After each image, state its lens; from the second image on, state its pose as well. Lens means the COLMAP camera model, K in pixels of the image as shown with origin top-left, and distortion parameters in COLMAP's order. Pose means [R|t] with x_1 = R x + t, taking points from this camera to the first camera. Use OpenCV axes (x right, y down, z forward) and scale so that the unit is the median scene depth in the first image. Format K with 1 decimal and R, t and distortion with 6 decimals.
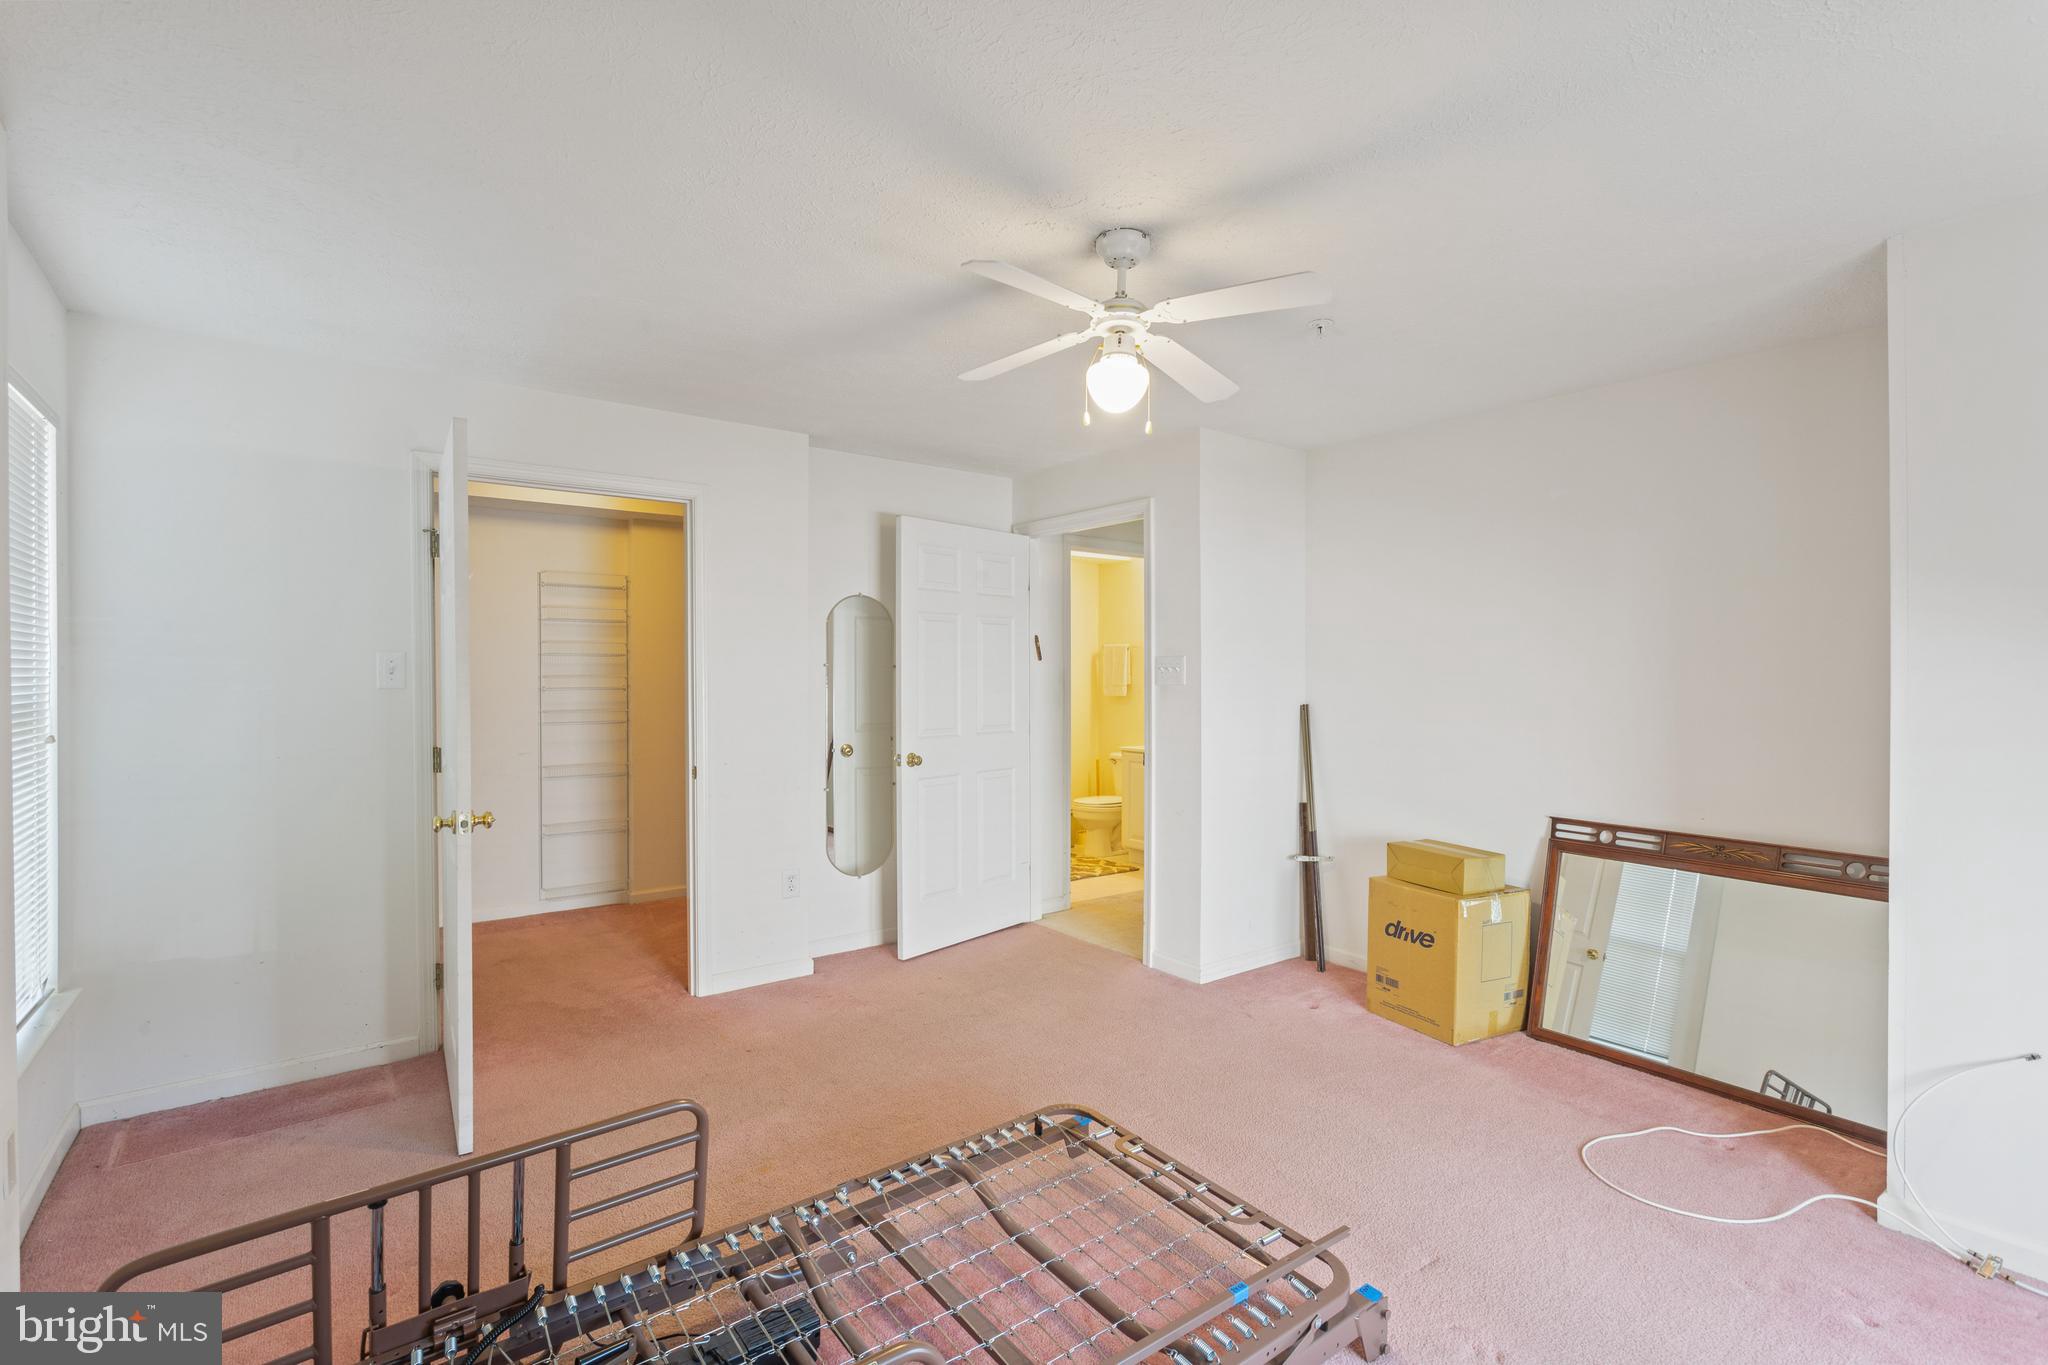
lens RADIAL K [[981.7, 0, 1024.0], [0, 981.7, 682.5], [0, 0, 1]] dist [0.002754, 0.000935]
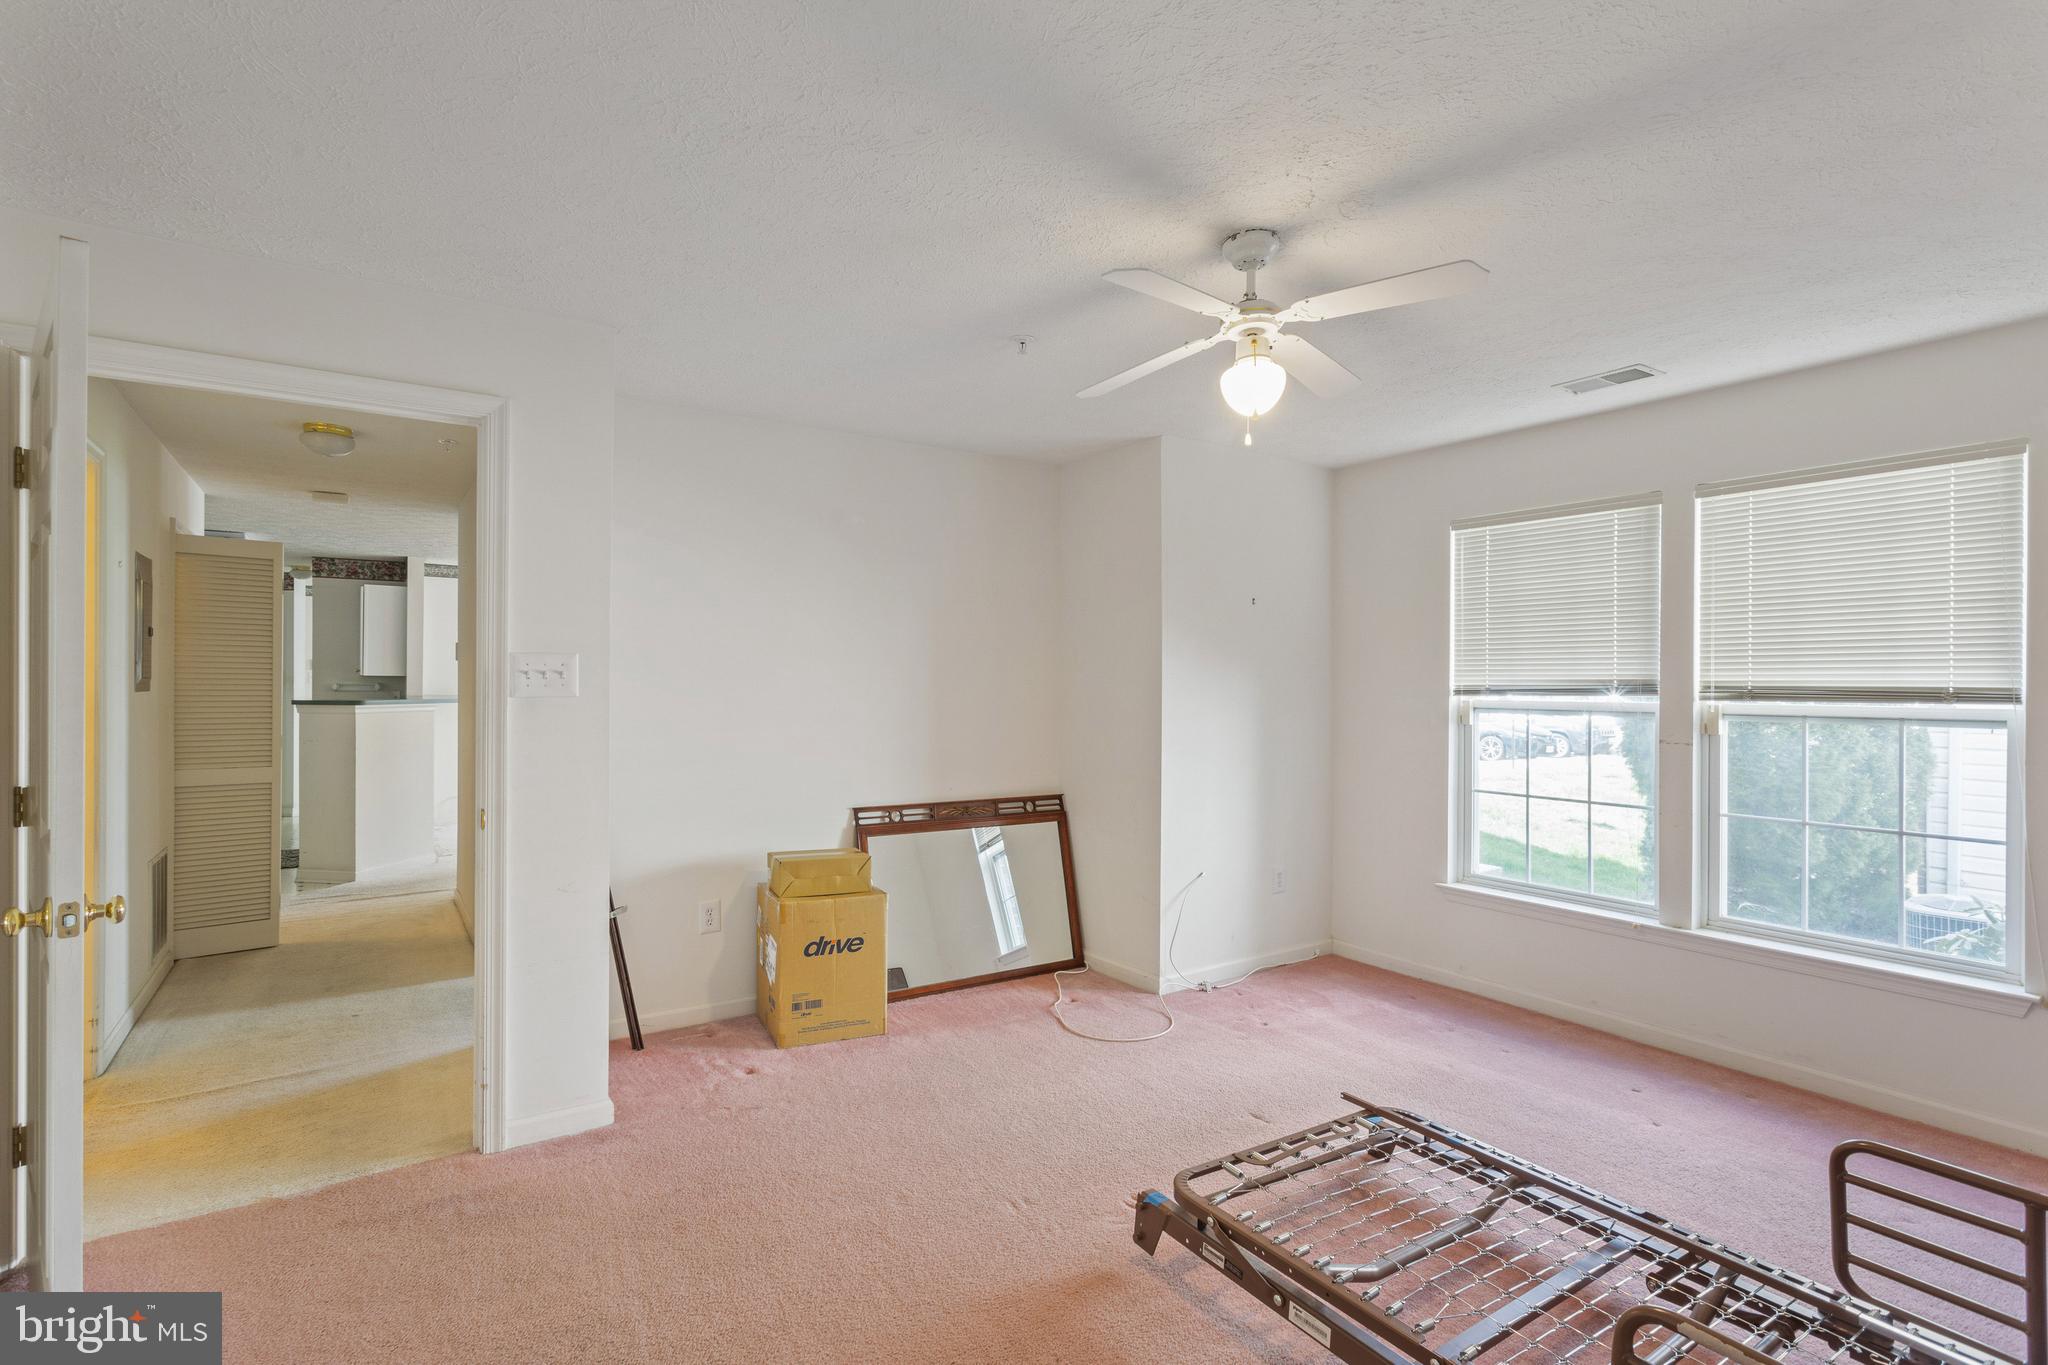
lens RADIAL K [[967.1, 0, 1016.9], [0, 967.1, 678.0], [0, 0, 1]] dist [0.003112, 0.000451]
pose [[0.049426, 0.000574, 0.998778, -0.586693], [0.008844, 0.999960, -0.001012, -0.010095], [-0.998739, 0.008883, 0.049419, 0.792551]]
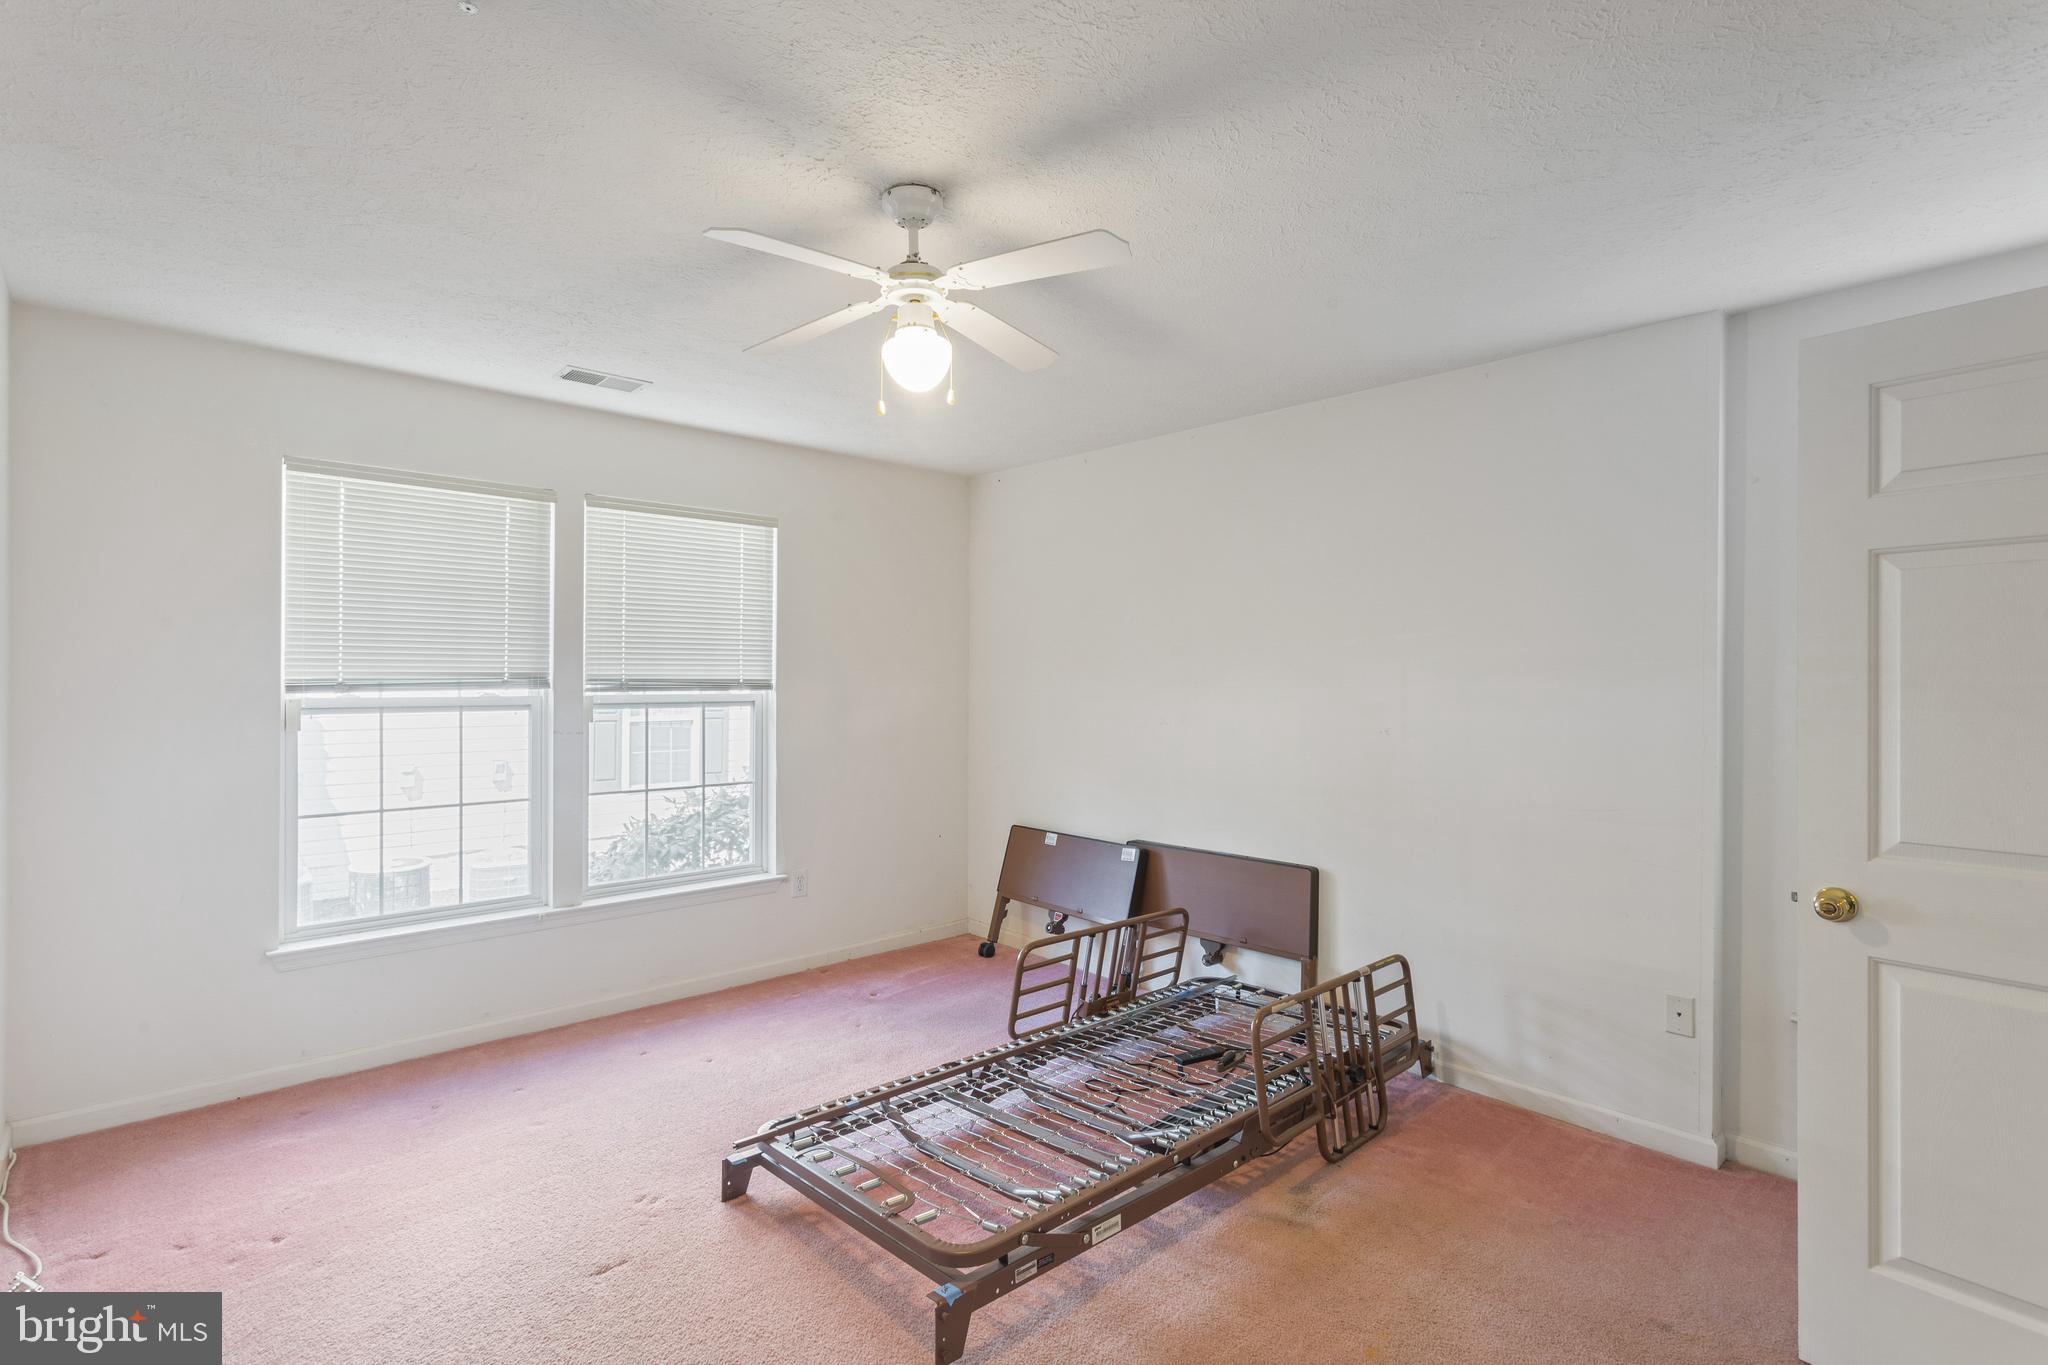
lens RADIAL K [[967.1, 0, 1016.9], [0, 967.1, 678.0], [0, 0, 1]] dist [0.003112, 0.000451]
pose [[-0.995899, -0.007669, -0.090146, 0.054329], [-0.008972, 0.999861, 0.014055, -0.017175], [0.090026, 0.014806, -0.995829, 1.260590]]
